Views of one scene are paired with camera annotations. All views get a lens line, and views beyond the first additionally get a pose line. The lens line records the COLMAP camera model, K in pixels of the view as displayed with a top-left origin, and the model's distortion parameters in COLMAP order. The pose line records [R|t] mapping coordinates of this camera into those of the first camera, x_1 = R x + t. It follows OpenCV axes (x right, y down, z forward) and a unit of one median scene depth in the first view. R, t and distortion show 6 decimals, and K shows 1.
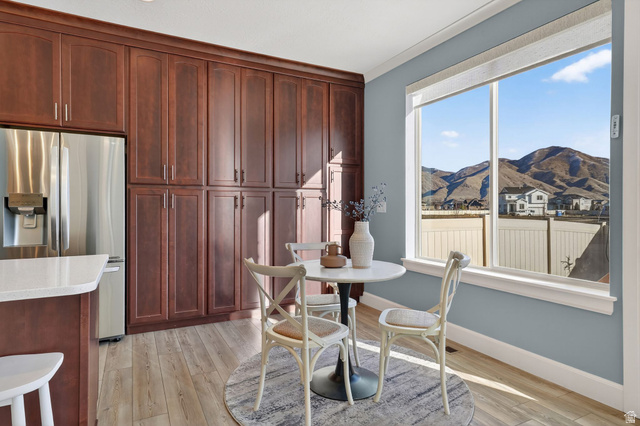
lens RADIAL K [[369.1, 0, 318.5], [0, 369.1, 207.3], [0, 0, 1]] dist [0.005140, 0.001131]
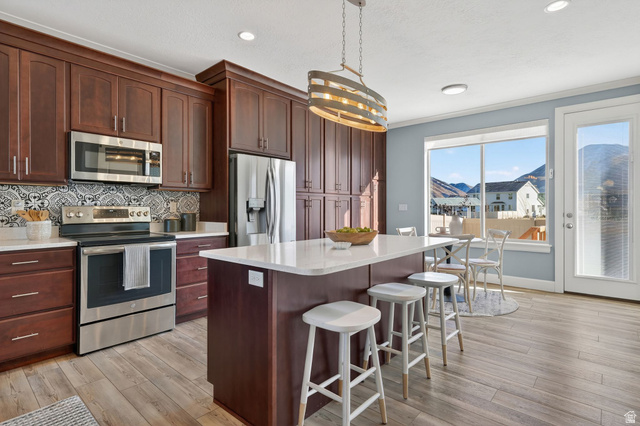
lens RADIAL K [[321.3, 0, 317.8], [0, 321.3, 205.6], [0, 0, 1]] dist [0.005230, 0.000905]
pose [[0.932494, 0.001996, 0.361179, -0.821352], [-0.000447, 0.999990, -0.004372, -0.002228], [-0.361184, 0.003915, 0.932486, -0.235109]]
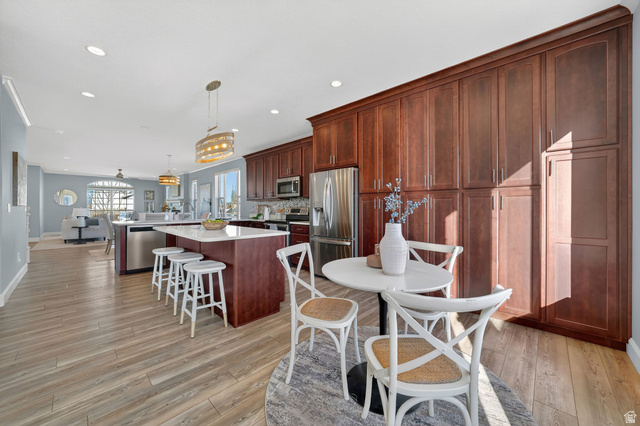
lens RADIAL K [[240.9, 0, 315.2], [0, 240.9, 208.8], [0, 0, 1]] dist [-0.021331, 0.006504]
pose [[0.321518, -0.000913, -0.946903, 0.421720], [0.000808, 0.999999, -0.000689, 0.003897], [0.946903, -0.000544, 0.321519, 0.433133]]
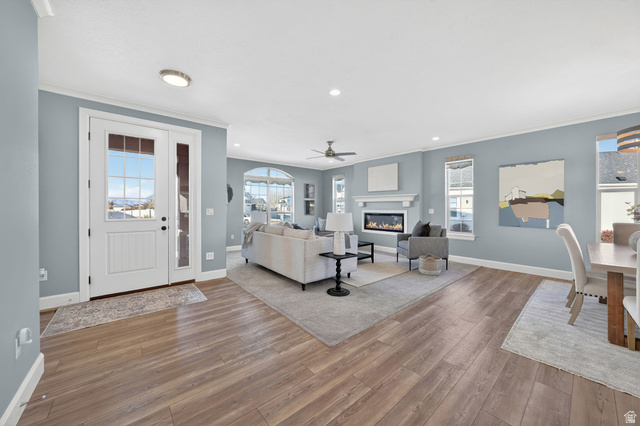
lens RADIAL K [[230.4, 0, 315.4], [0, 230.4, 210.0], [0, 0, 1]] dist [-0.015886, 0.000120]
pose [[0.212087, 0.005436, -0.977236, -1.442307], [-0.000114, 0.999985, 0.005538, -0.021625], [0.977251, -0.001063, 0.212085, -1.203159]]
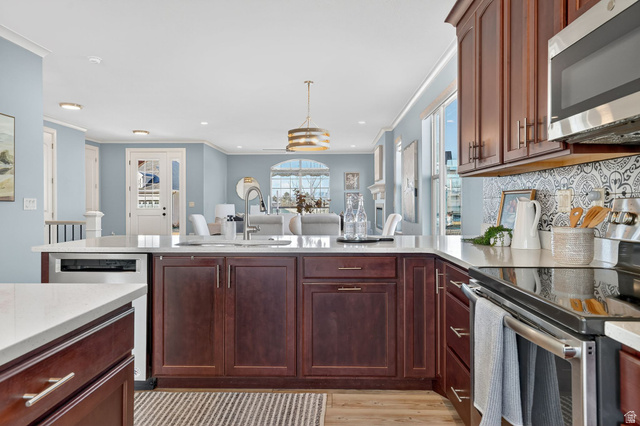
lens RADIAL K [[415.2, 0, 320.7], [0, 415.2, 206.3], [0, 0, 1]] dist [0.028480, -0.000495]
pose [[-0.484112, 0.002421, -0.875002, -0.564624], [0.000381, 0.999997, 0.002556, 0.001554], [0.875006, 0.000904, -0.484112, 0.695274]]
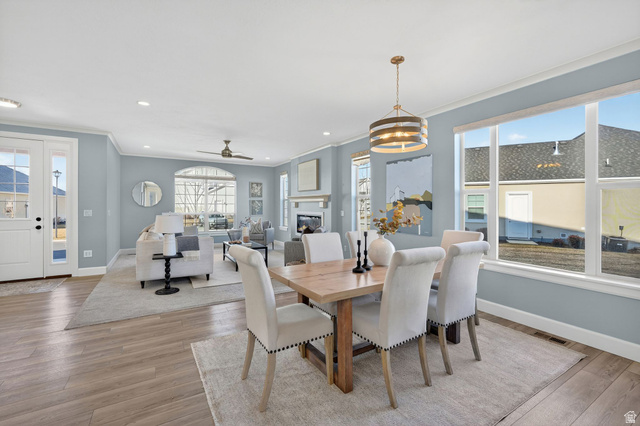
lens RADIAL K [[271.5, 0, 313.3], [0, 271.5, 208.0], [0, 0, 1]] dist [-0.000949, -0.000003]
pose [[0.048683, 0.005780, -0.998798, -1.151420], [-0.003975, 0.999976, 0.005593, -0.045833], [0.998806, 0.003698, 0.048705, -0.347701]]
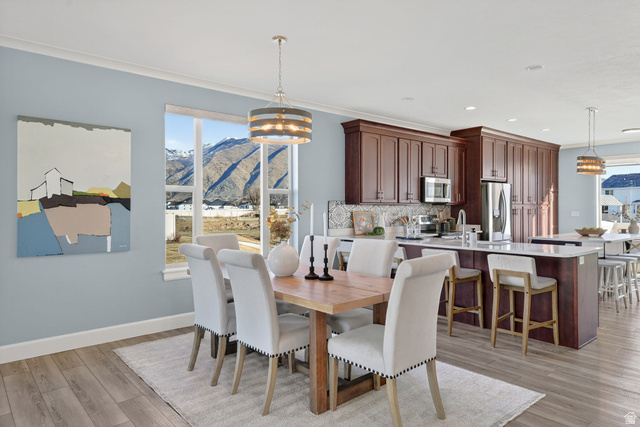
lens RADIAL K [[415.2, 0, 320.7], [0, 415.2, 206.8], [0, 0, 1]] dist [0.028480, -0.000495]
pose [[0.973319, -0.001062, 0.229453, -2.000878], [0.001022, 0.999999, 0.000293, -0.047226], [-0.229453, -0.000051, 0.973320, -1.069072]]
